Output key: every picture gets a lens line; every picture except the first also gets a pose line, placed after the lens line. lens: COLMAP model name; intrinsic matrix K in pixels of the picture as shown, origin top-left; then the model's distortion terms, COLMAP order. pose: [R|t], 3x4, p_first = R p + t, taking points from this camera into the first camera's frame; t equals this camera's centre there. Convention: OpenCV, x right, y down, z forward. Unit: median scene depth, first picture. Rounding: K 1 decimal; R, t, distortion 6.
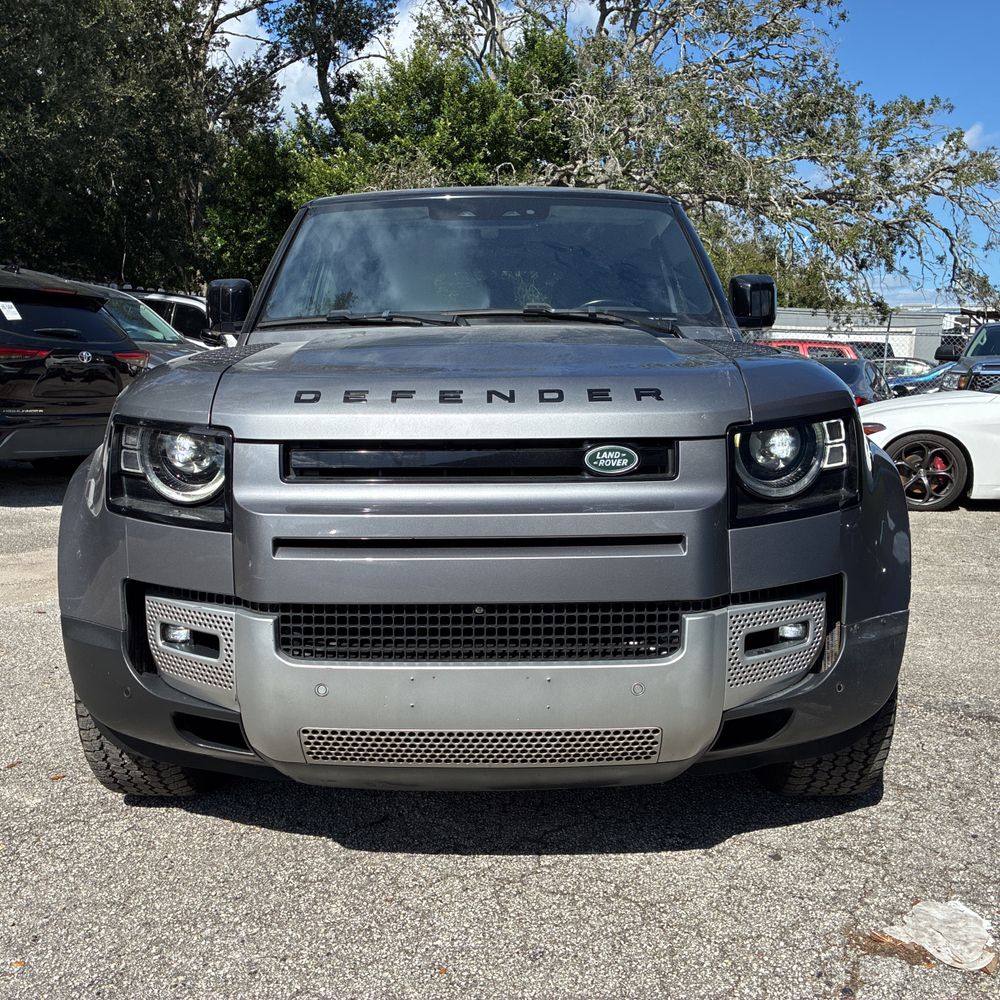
lens RADIAL K [[1026.8, 0, 500.0], [0, 1026.8, 500.0], [0, 0, 1]] dist [0.008735, -0.021514]
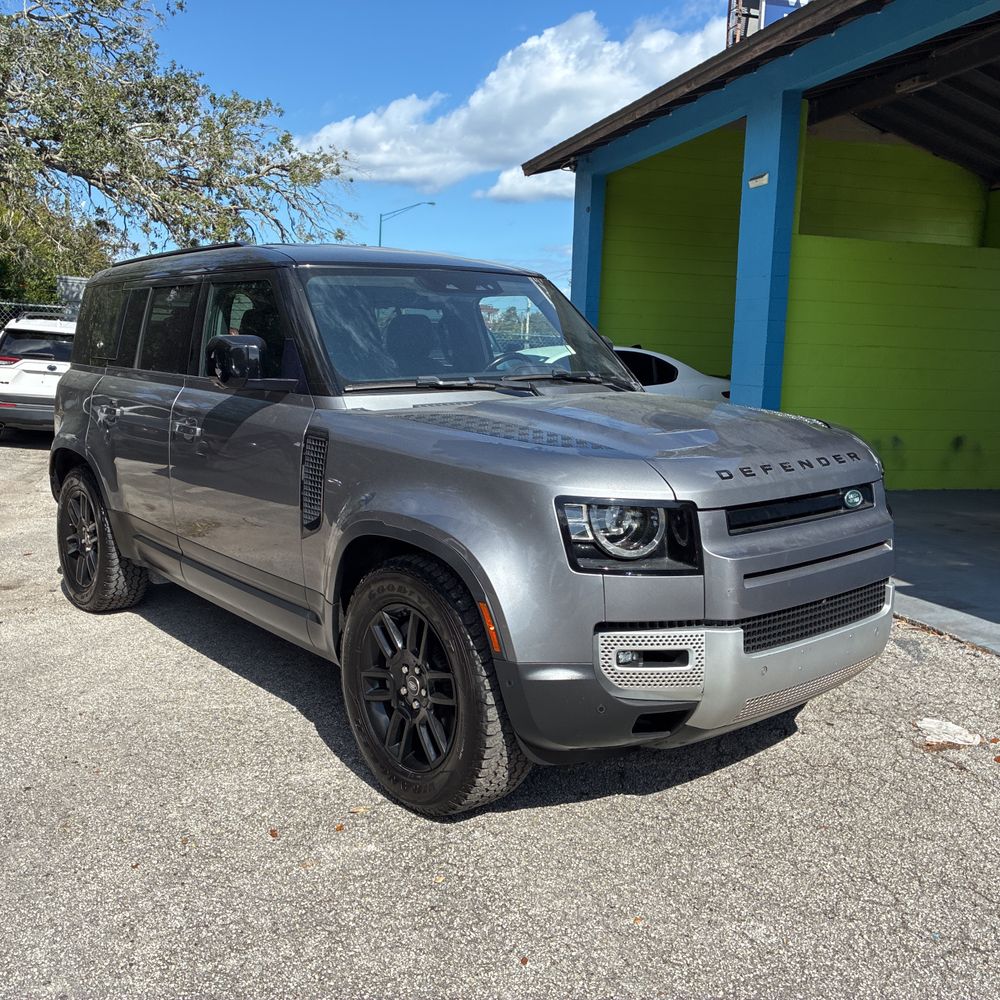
lens RADIAL K [[1026.8, 0, 500.0], [0, 1026.8, 500.0], [0, 0, 1]] dist [0.008735, -0.021514]
pose [[0.749088, -0.093172, 0.655885, -1.276308], [0.069020, 0.995649, 0.062610, -0.163303], [-0.658865, -0.001631, 0.752260, 0.118641]]
